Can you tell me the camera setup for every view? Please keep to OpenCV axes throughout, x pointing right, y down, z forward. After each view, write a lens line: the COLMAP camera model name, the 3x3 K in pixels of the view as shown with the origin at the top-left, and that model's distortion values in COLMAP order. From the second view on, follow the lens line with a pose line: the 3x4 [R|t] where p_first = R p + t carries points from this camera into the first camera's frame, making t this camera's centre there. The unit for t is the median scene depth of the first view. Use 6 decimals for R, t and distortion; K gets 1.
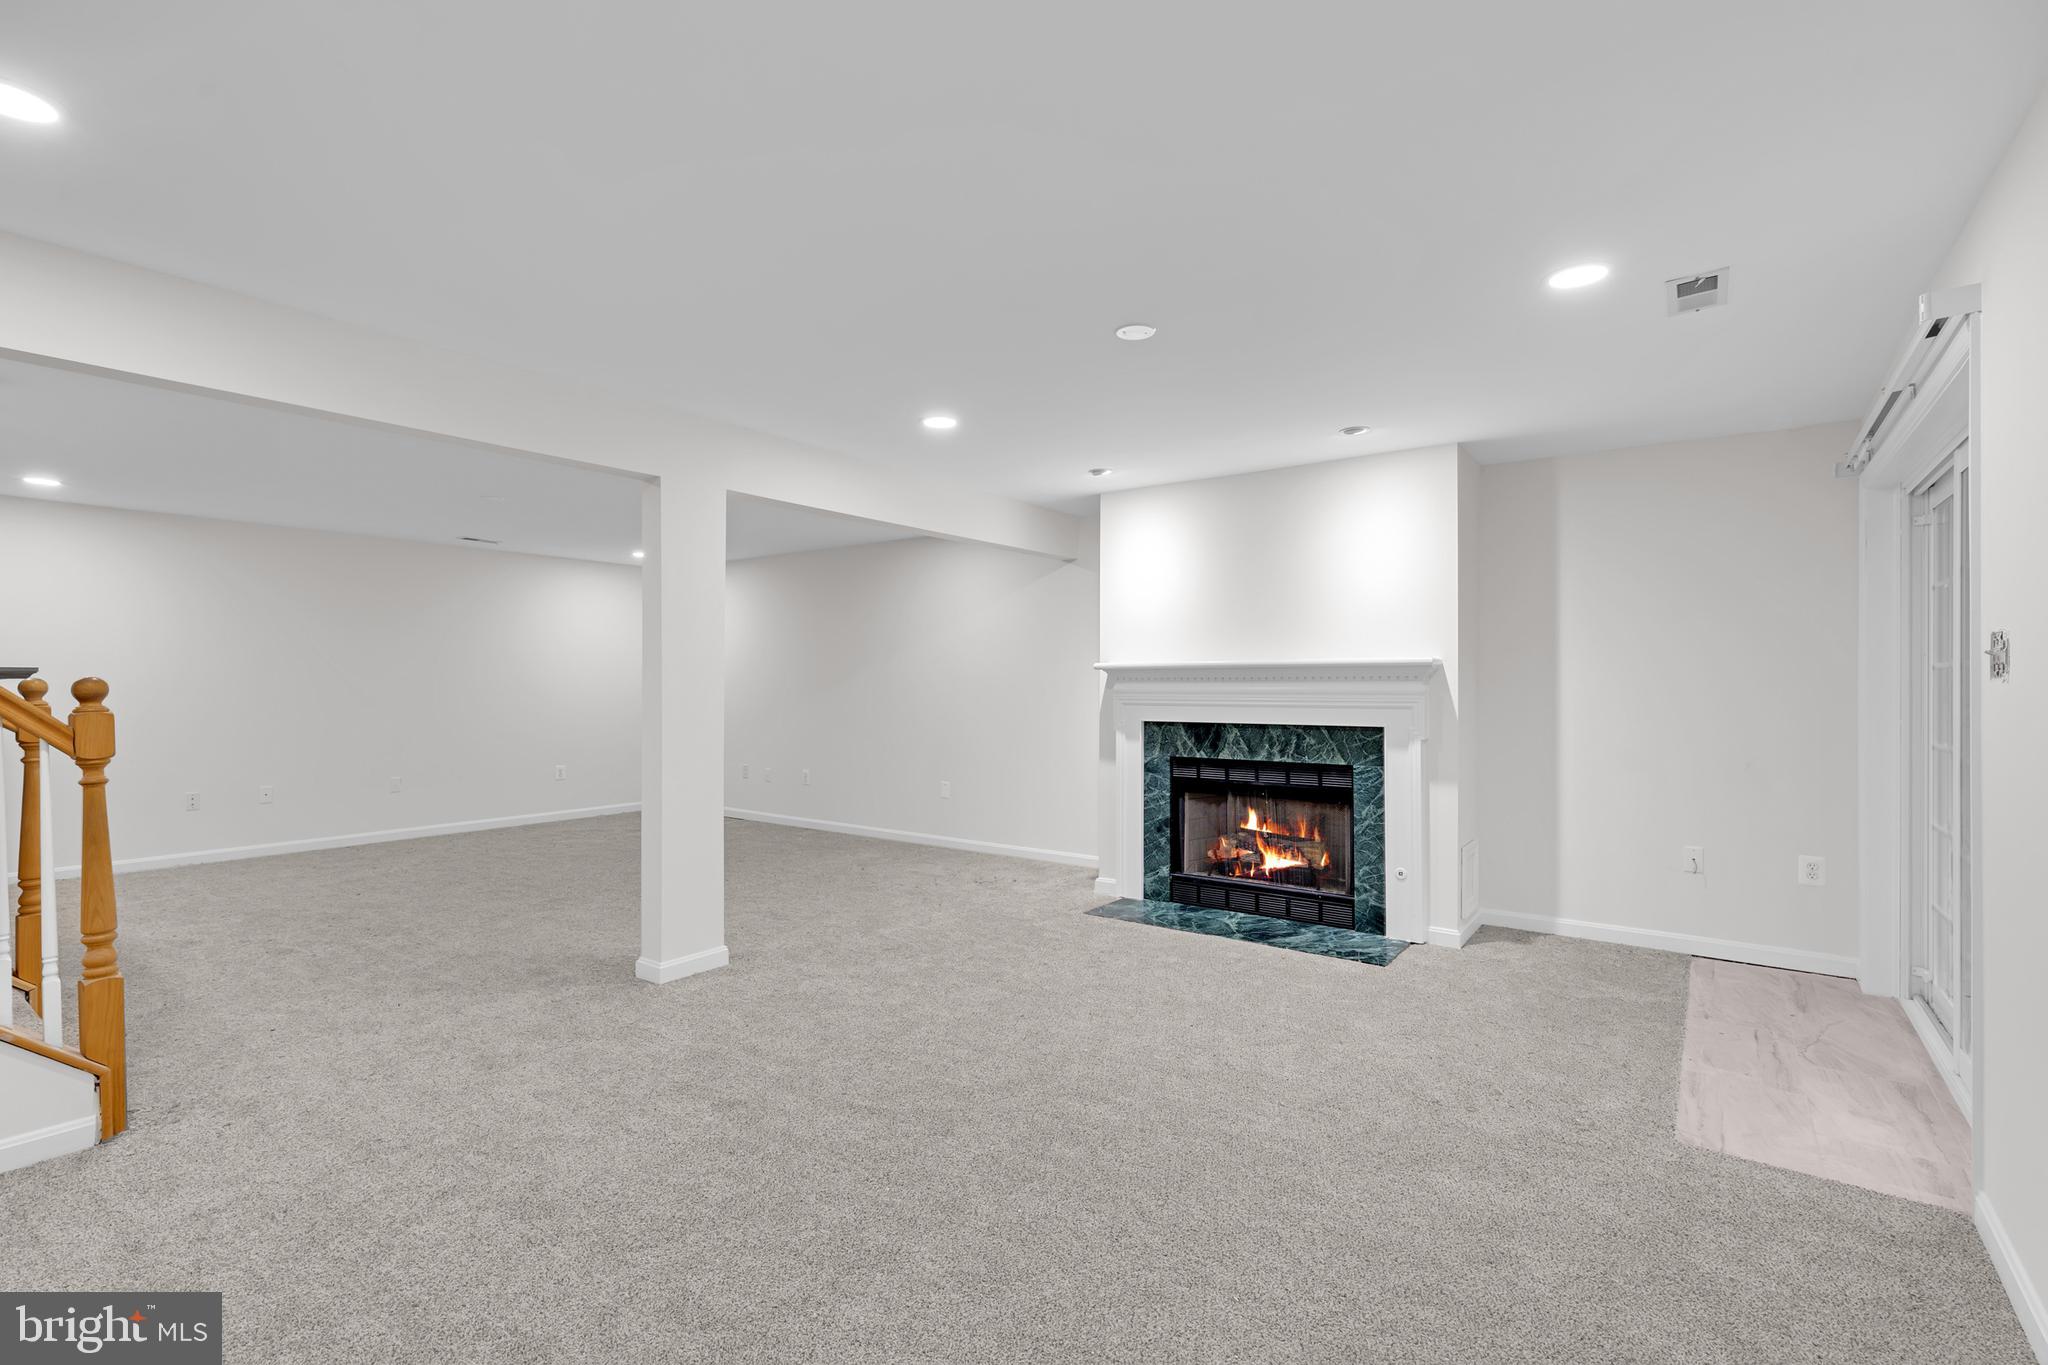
lens RADIAL K [[926.7, 0, 1024.0], [0, 926.7, 682.5], [0, 0, 1]] dist [0.020352, 0.000153]
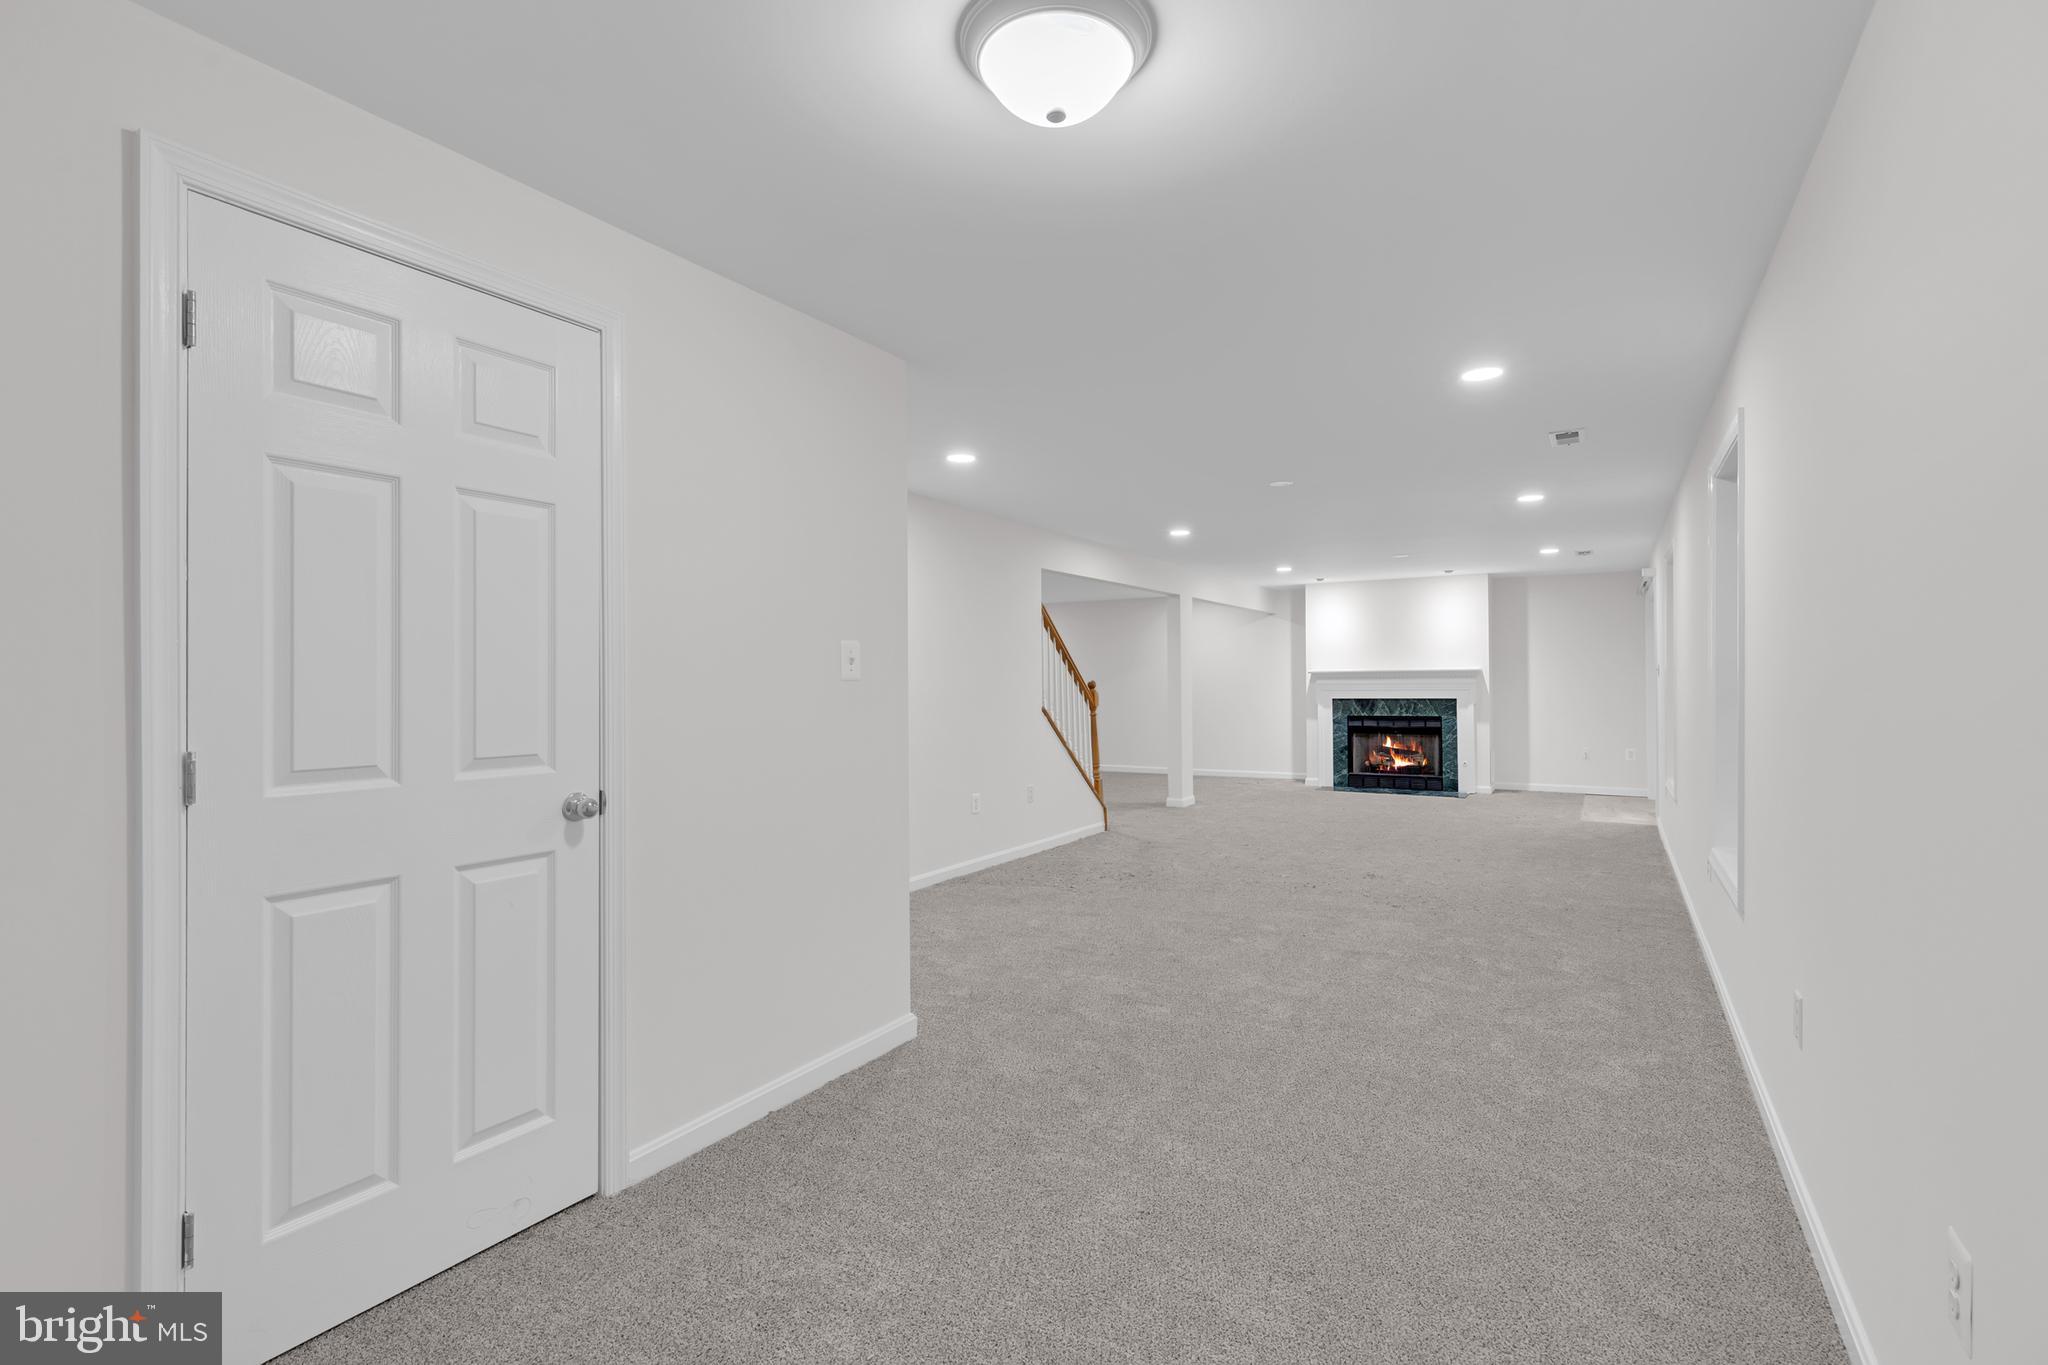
lens RADIAL K [[934.3, 0, 1019.3], [0, 934.3, 662.5], [0, 0, 1]] dist [0.001196, 0.000157]
pose [[0.994846, -0.004864, 0.101276, -0.823880], [0.007385, 0.999672, -0.024531, 0.007947], [-0.101124, 0.025153, 0.994556, -1.053674]]
